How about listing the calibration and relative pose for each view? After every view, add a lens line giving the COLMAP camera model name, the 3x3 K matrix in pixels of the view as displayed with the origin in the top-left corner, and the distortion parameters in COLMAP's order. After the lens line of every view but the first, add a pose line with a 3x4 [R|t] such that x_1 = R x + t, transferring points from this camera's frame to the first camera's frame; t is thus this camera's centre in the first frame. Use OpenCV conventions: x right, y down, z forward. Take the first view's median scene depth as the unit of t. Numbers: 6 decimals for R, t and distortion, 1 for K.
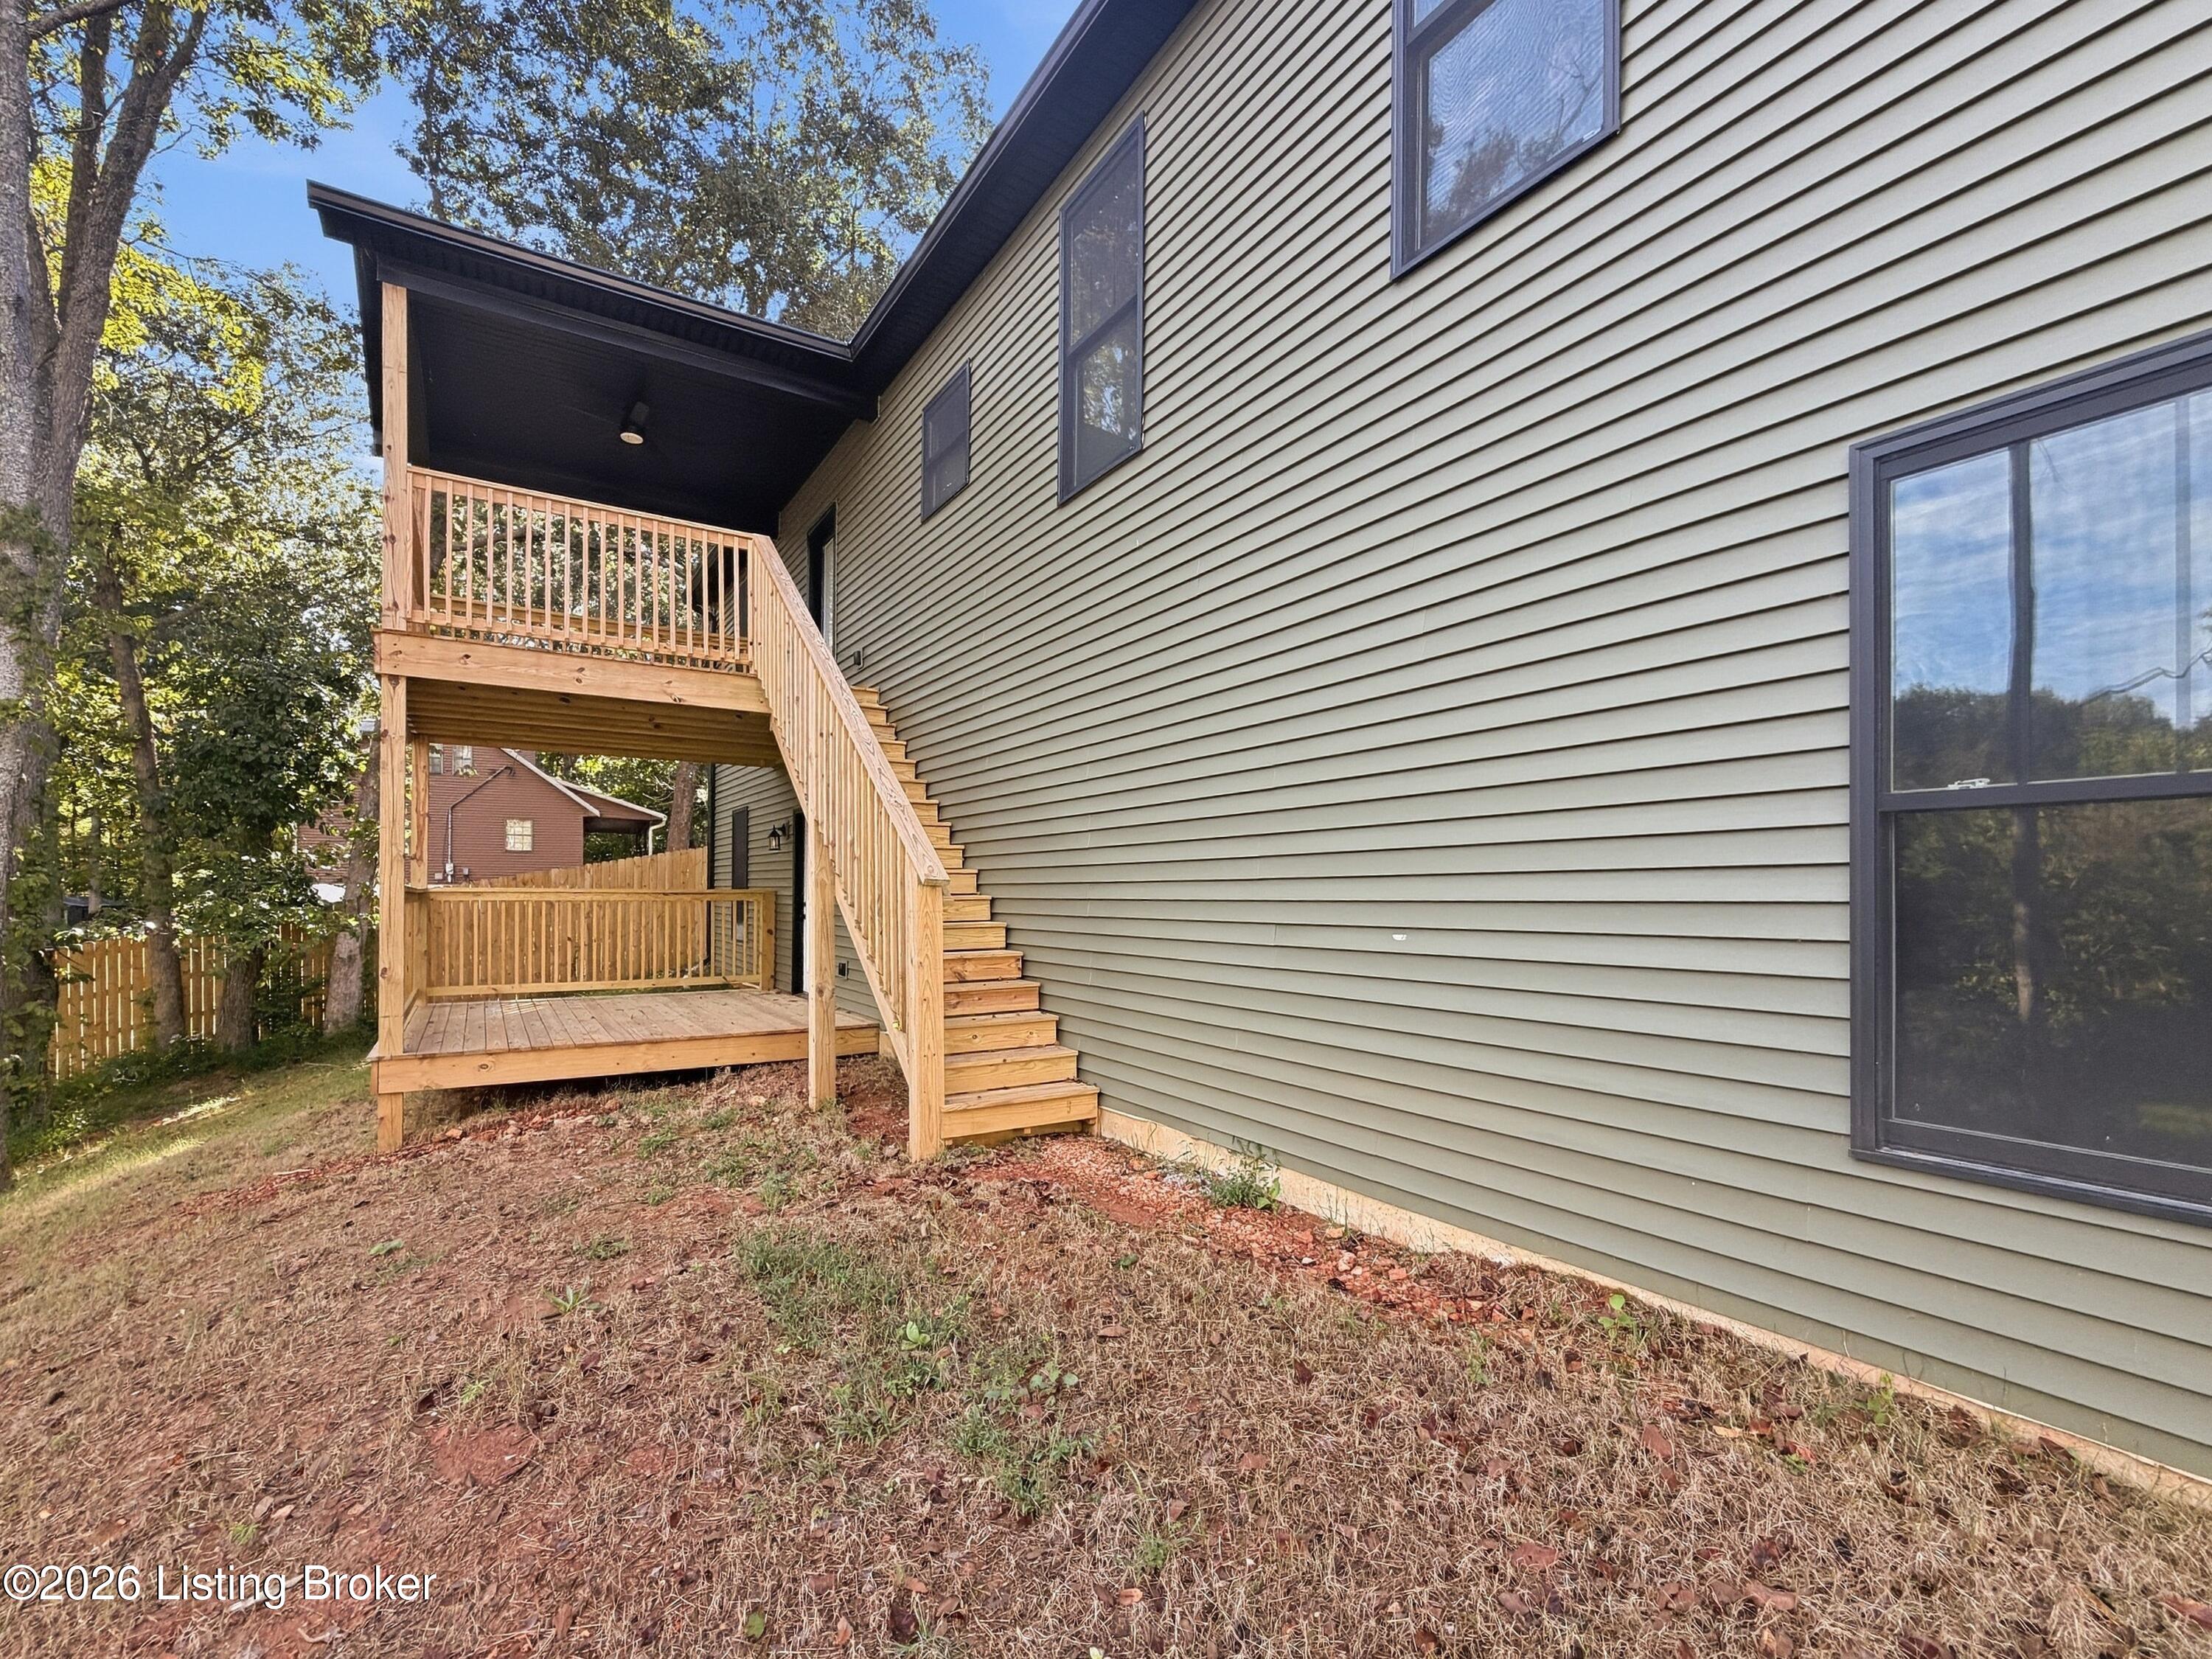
lens RADIAL K [[889.8, 0, 1043.7], [0, 889.8, 891.7], [0, 0, 1]] dist [-0.000590, 0.000094]
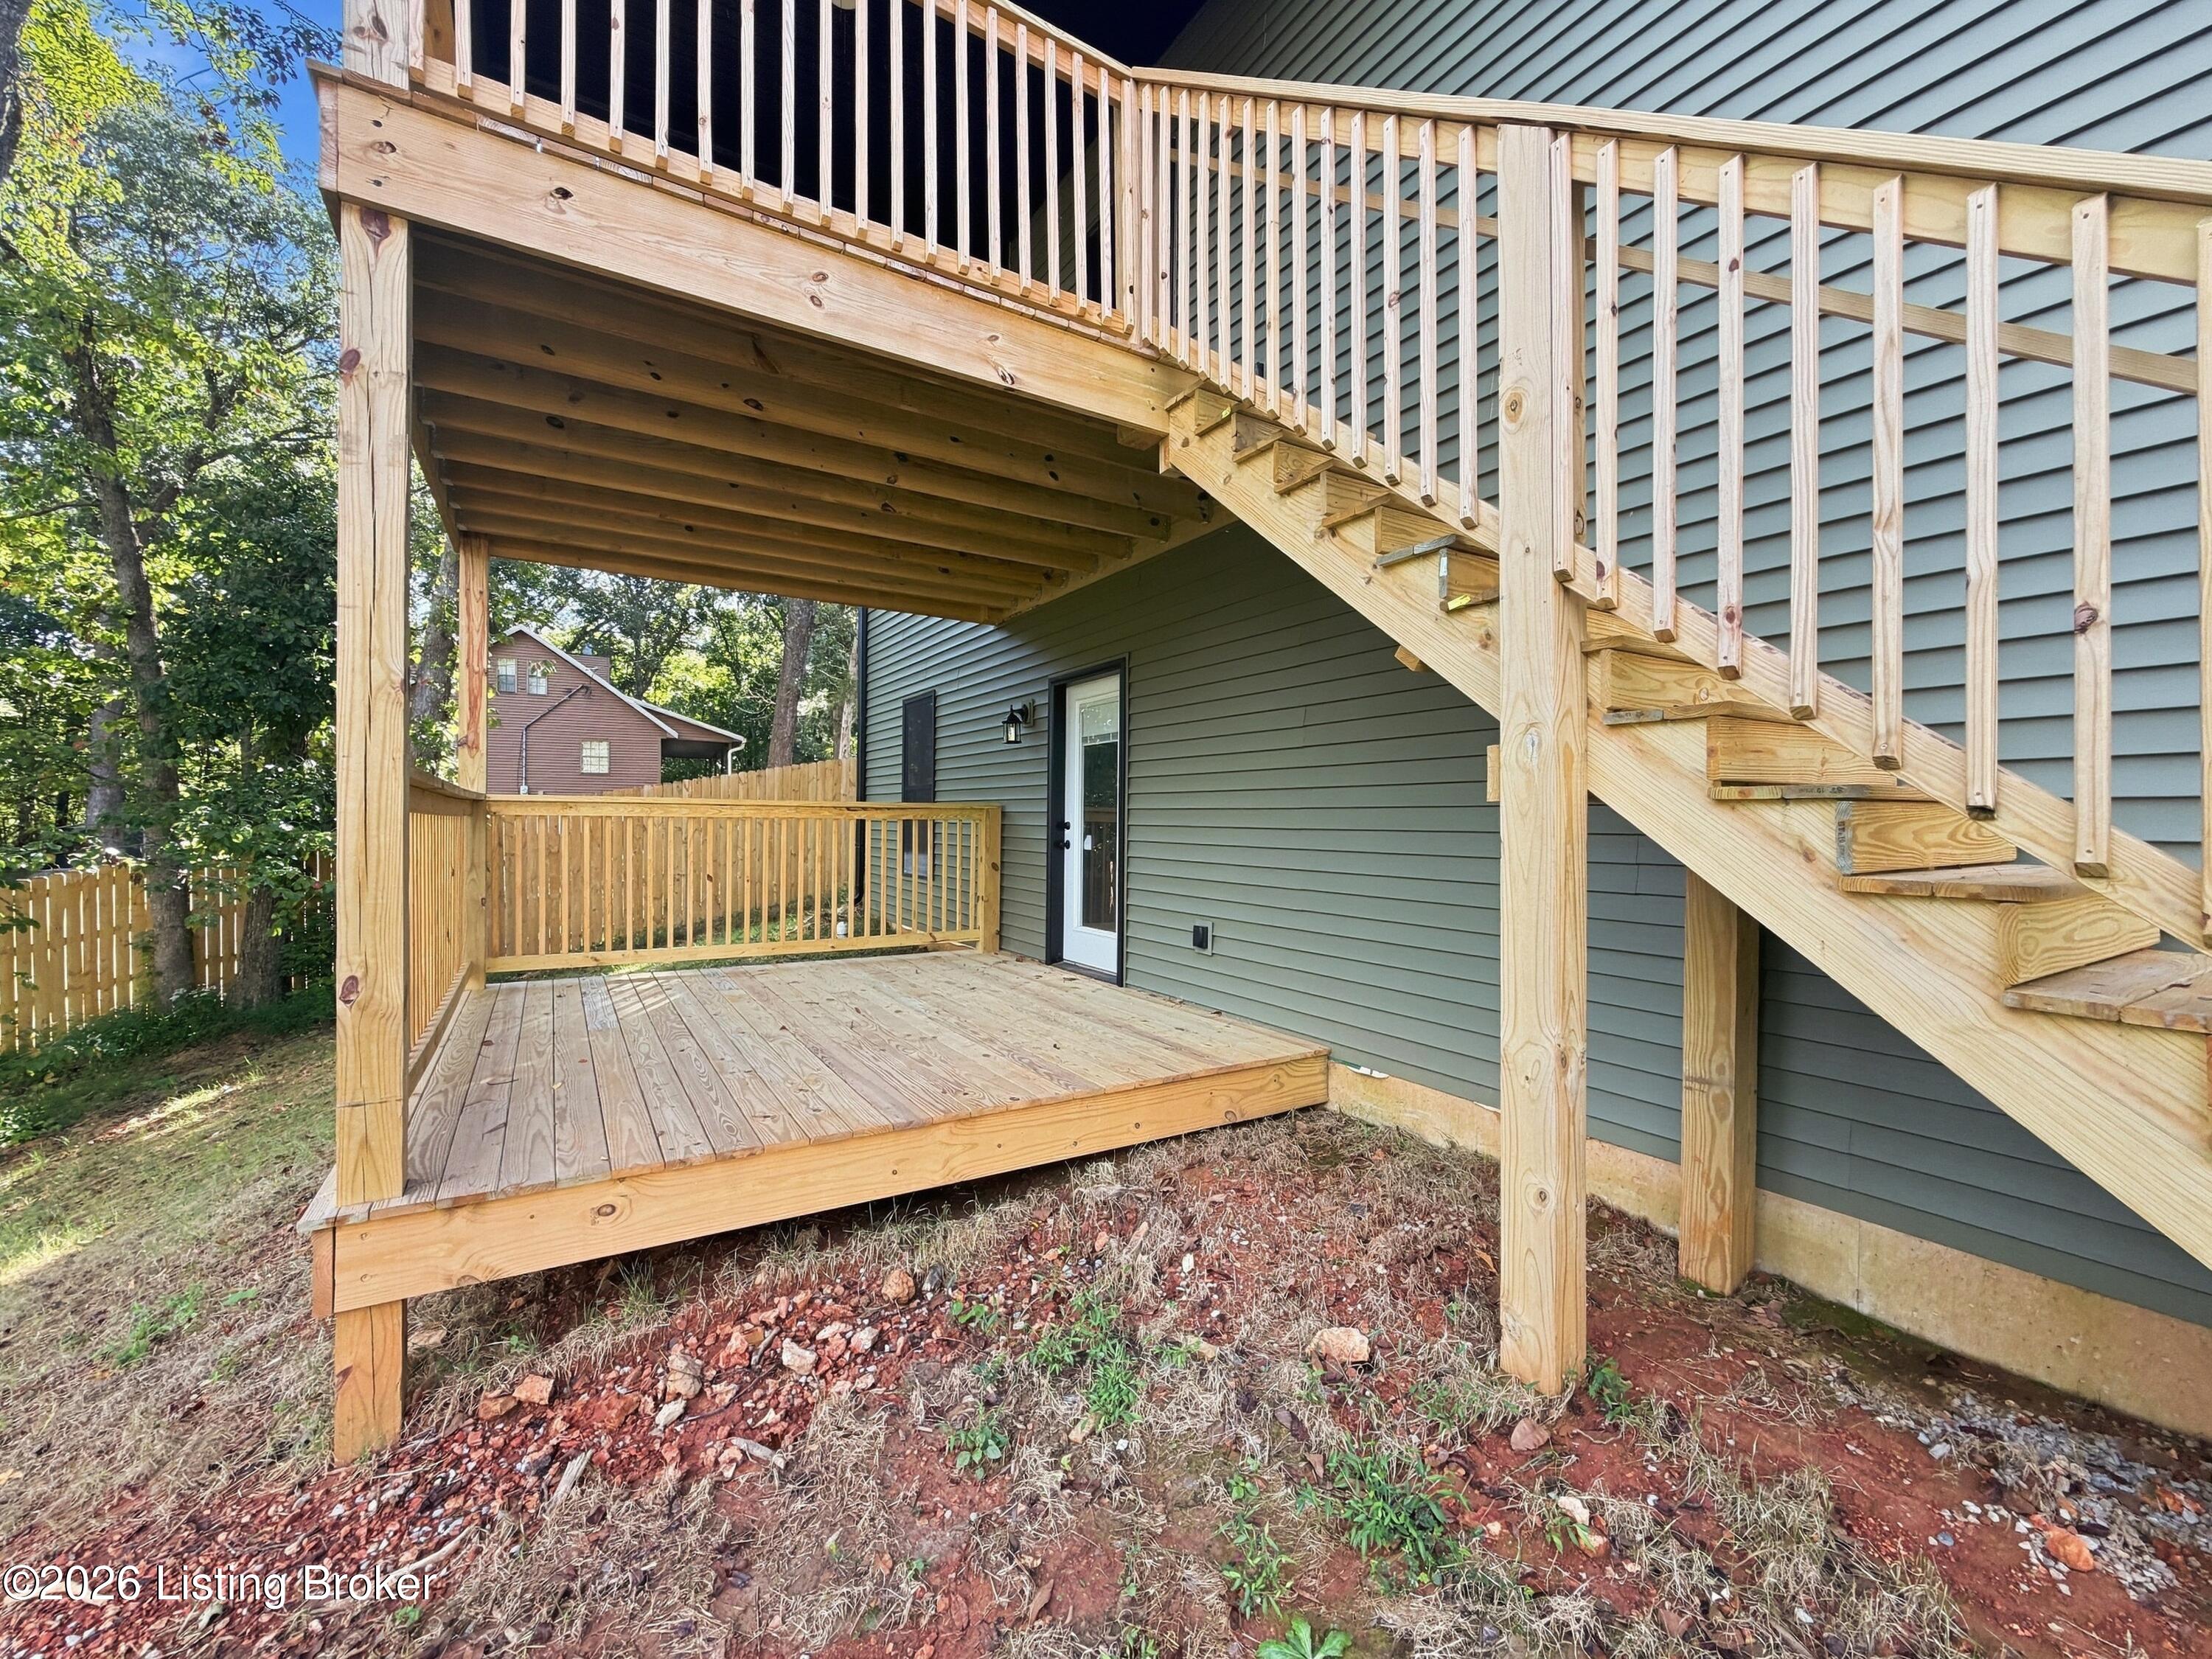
lens RADIAL K [[889.8, 0, 1106.5], [0, 889.8, 826.4], [0, 0, 1]] dist [-0.000590, 0.000094]
pose [[0.999948, 0.004524, -0.009123, -0.178066], [-0.004446, 0.999954, 0.008480, 0.006953], [0.009161, -0.008439, 0.999922, 0.267491]]
